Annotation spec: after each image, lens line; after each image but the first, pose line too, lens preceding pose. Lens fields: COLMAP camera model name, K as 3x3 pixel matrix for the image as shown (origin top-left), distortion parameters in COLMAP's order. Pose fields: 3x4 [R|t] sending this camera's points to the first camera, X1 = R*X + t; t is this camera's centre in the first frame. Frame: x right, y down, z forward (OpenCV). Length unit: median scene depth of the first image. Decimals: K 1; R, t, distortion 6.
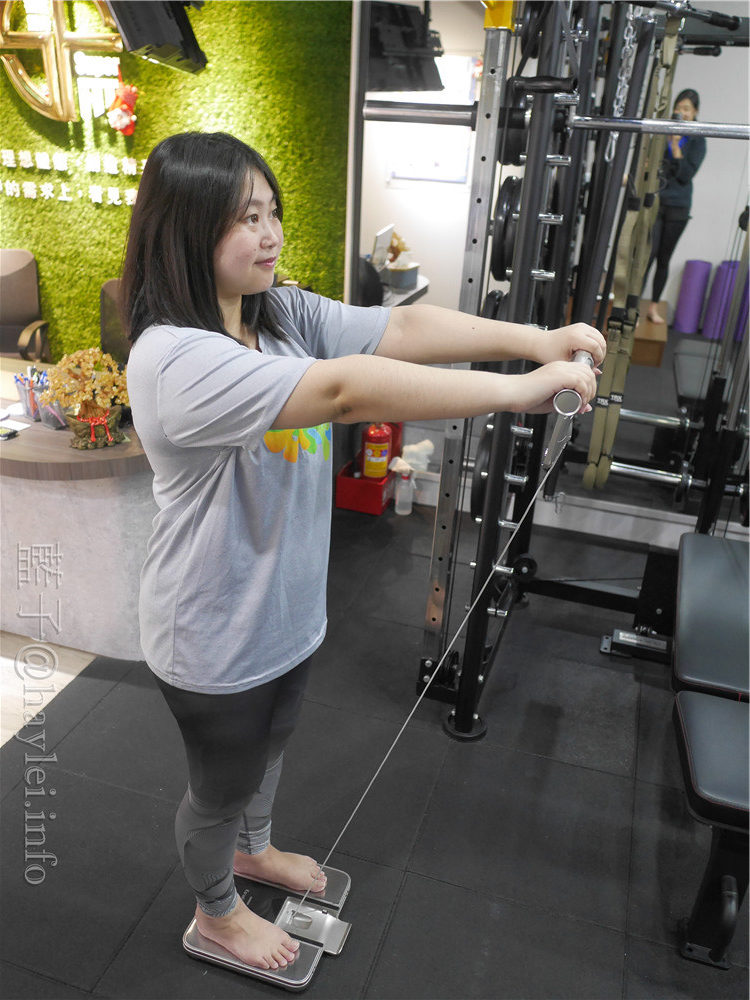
lens RADIAL K [[847.6, 0, 375.0], [0, 847.6, 500.0], [0, 0, 1]] dist [-0.003697, -0.009791]
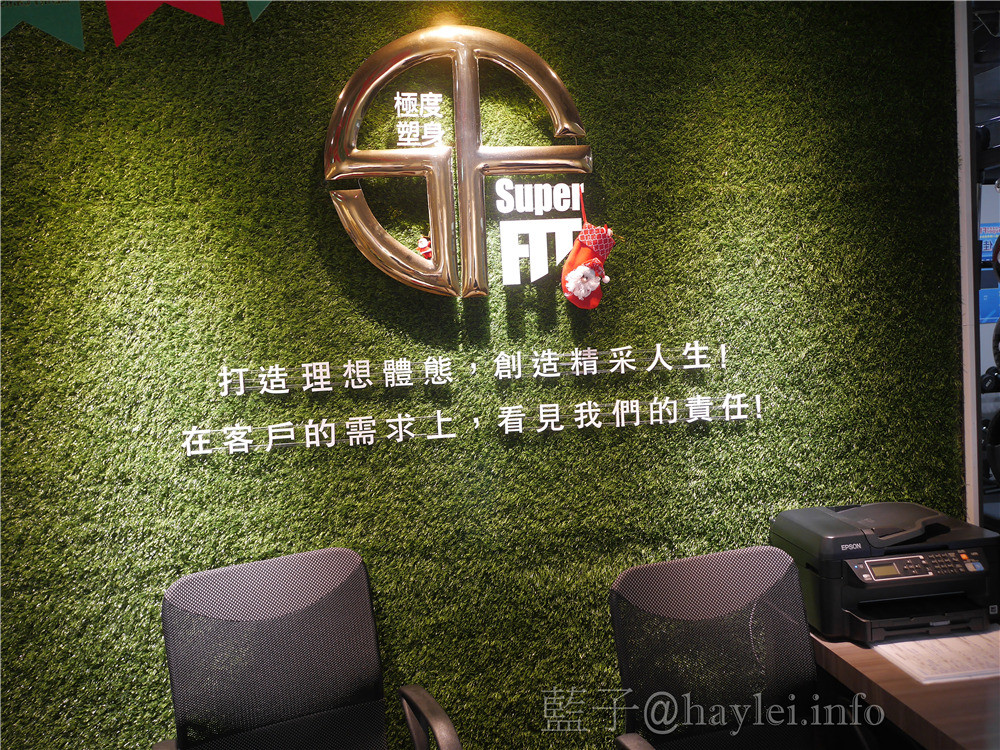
lens RADIAL K [[847.6, 0, 500.0], [0, 847.6, 375.0], [0, 0, 1]] dist [-0.003697, -0.009791]
pose [[0.895738, -0.114107, 0.429689, -0.561865], [0.258143, 0.920376, -0.293717, -0.232983], [-0.361960, 0.374015, 0.853872, 0.538397]]
